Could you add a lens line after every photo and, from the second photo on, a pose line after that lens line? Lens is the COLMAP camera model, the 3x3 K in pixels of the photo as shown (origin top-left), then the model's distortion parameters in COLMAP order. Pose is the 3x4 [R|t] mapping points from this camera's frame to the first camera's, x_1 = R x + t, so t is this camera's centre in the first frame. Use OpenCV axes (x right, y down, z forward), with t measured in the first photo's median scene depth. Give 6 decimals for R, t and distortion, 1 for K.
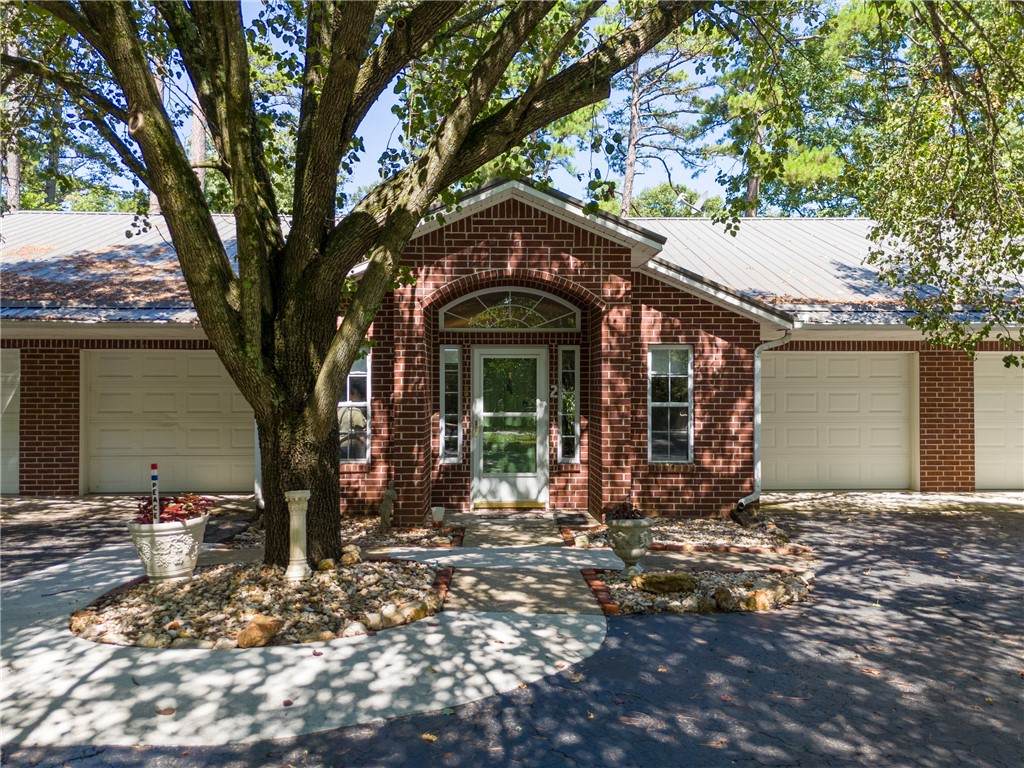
lens RADIAL K [[718.7, 0, 511.9], [0, 718.7, 384.3], [0, 0, 1]] dist [0.039585, -0.000261]
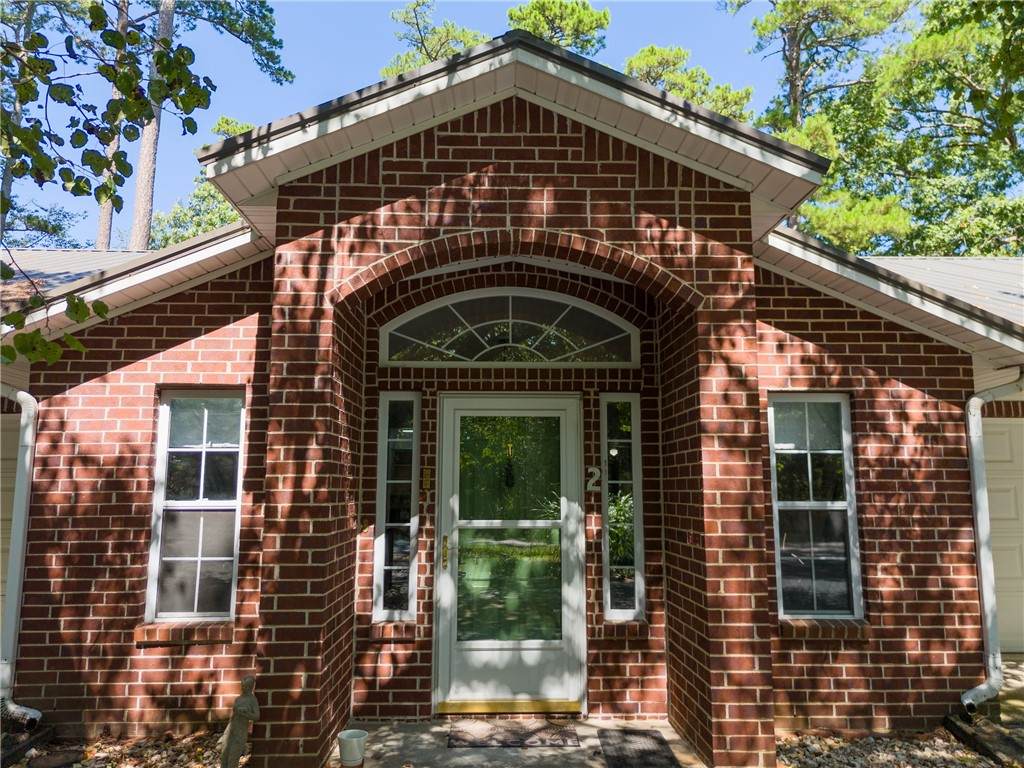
lens RADIAL K [[718.7, 0, 515.9], [0, 718.7, 383.6], [0, 0, 1]] dist [0.039585, -0.000261]
pose [[0.999981, 0.001403, 0.006005, -0.001782], [-0.000542, 0.990006, -0.141022, 0.014865], [-0.006143, 0.141016, 0.989988, 0.468297]]
